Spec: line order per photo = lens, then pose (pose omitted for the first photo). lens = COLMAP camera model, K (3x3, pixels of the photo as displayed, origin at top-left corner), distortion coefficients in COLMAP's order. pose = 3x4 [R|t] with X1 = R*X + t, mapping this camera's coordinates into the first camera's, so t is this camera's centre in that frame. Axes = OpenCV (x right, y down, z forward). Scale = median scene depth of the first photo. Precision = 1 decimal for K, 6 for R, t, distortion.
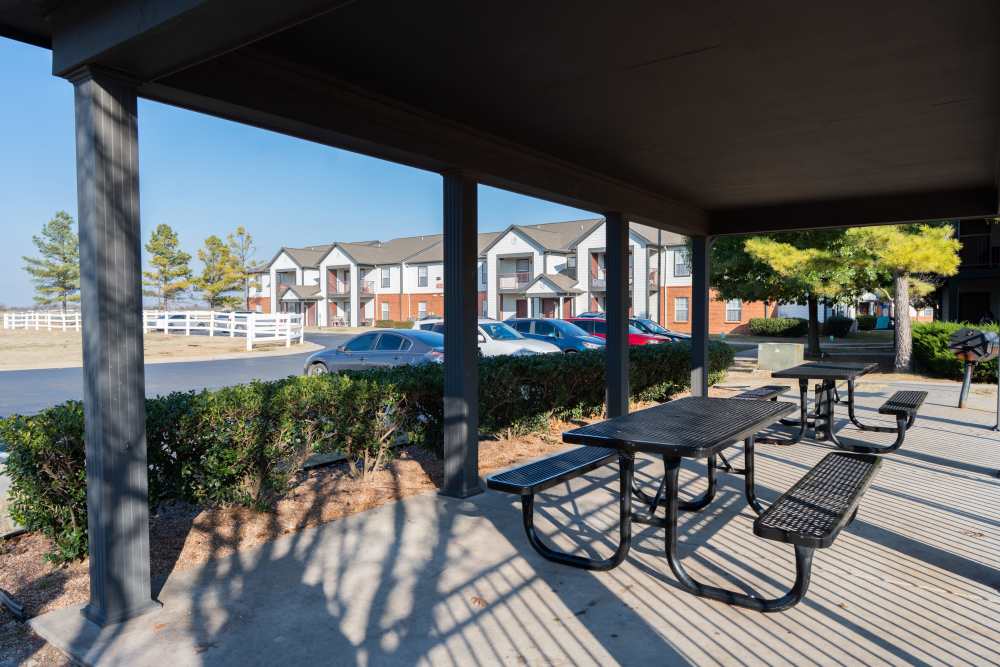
lens RADIAL K [[672.8, 0, 500.0], [0, 672.8, 333.5], [0, 0, 1]] dist [-0.025374, 0.002382]
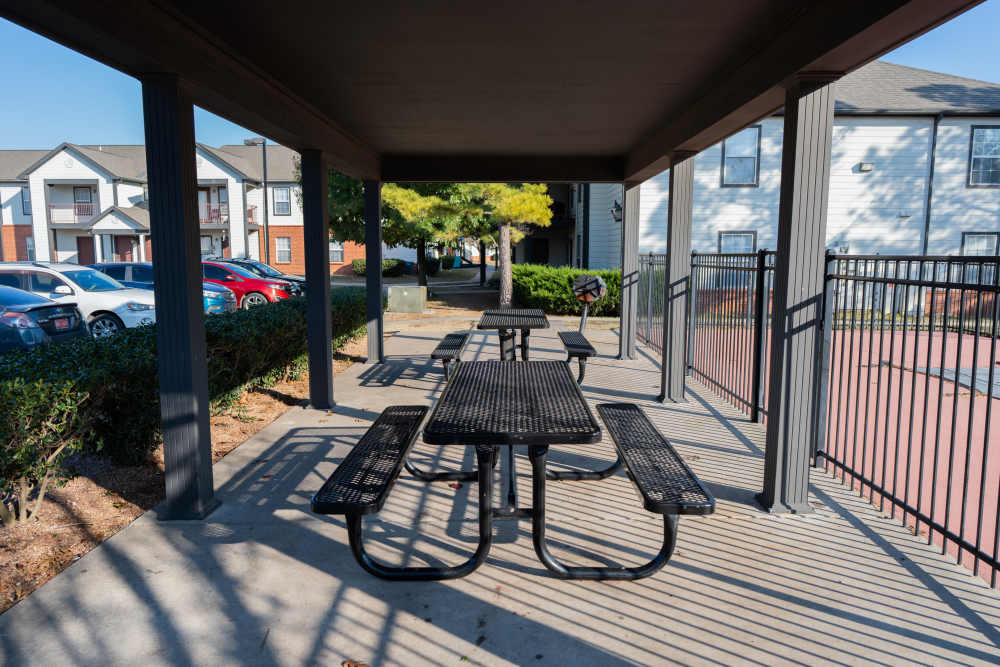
lens RADIAL K [[658.6, 0, 500.0], [0, 658.6, 333.5], [0, 0, 1]] dist [-0.005688, 0.000397]
pose [[0.804332, -0.069949, 0.590049, -0.090563], [0.011936, 0.994748, 0.101655, -0.016989], [-0.594061, -0.074722, 0.800942, 0.092435]]
